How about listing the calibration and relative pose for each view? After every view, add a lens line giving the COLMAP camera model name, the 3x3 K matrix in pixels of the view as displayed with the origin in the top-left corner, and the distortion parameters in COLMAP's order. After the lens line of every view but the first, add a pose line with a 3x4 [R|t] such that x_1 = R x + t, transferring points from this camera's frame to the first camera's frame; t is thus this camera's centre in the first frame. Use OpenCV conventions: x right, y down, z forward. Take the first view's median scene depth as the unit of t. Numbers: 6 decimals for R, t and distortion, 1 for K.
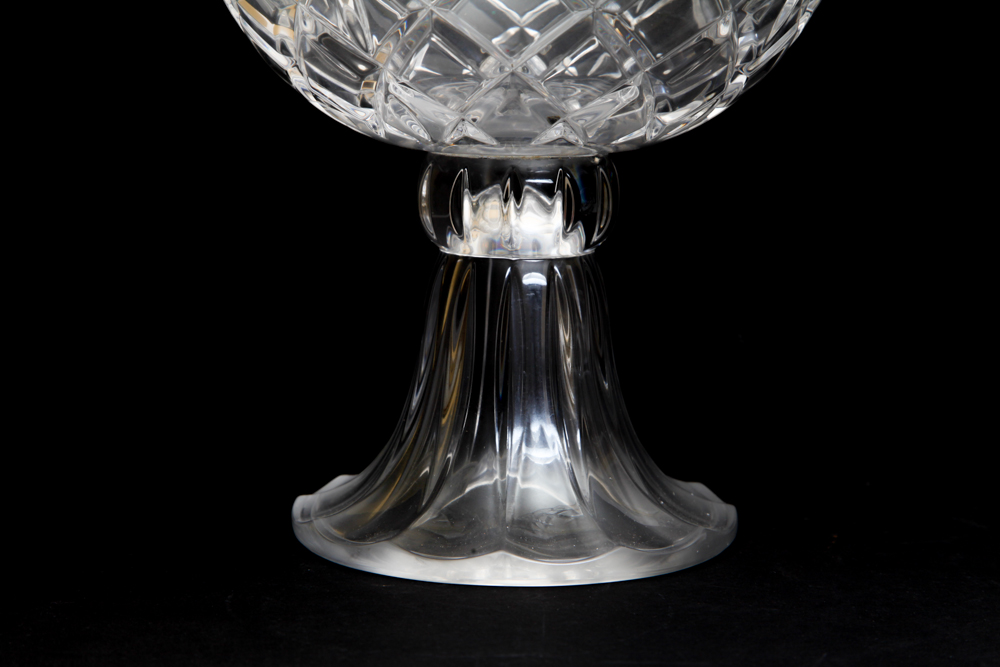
lens RADIAL K [[2892.4, 0, 500.0], [0, 2892.4, 333.5], [0, 0, 1]] dist [0.424990, -0.264765]
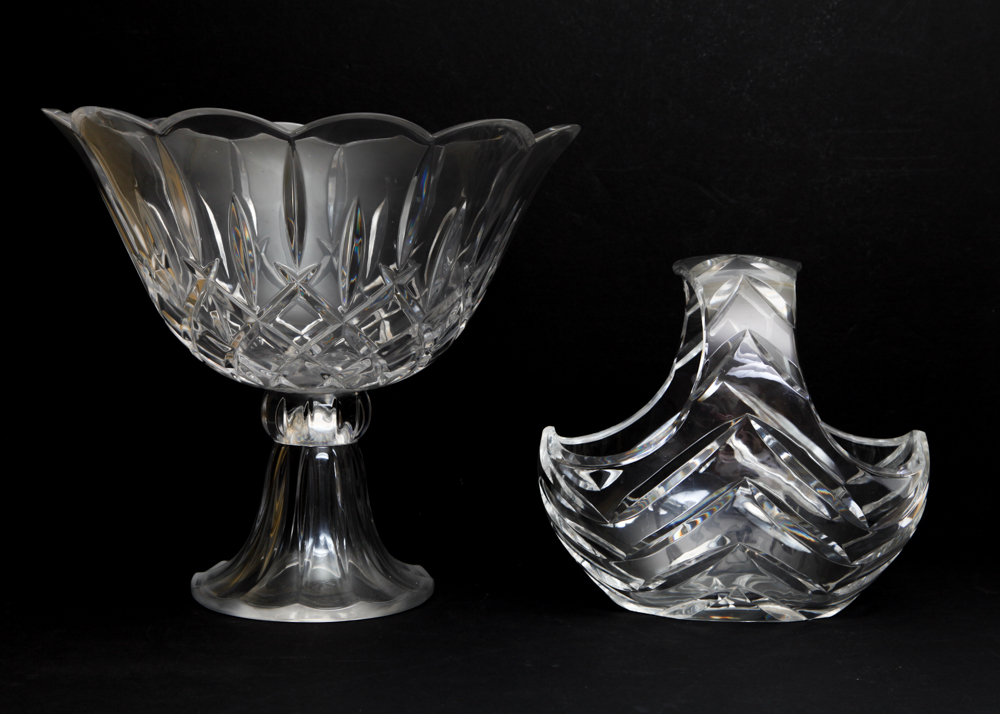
lens RADIAL K [[2022.7, 0, 500.0], [0, 2022.7, 357.0], [0, 0, 1]] dist [0.297698, -0.070781]
pose [[0.999071, 0.010022, 0.041920, 0.072657], [-0.008161, 0.998983, -0.044336, -0.026459], [-0.042321, 0.043953, 0.998137, -0.324580]]
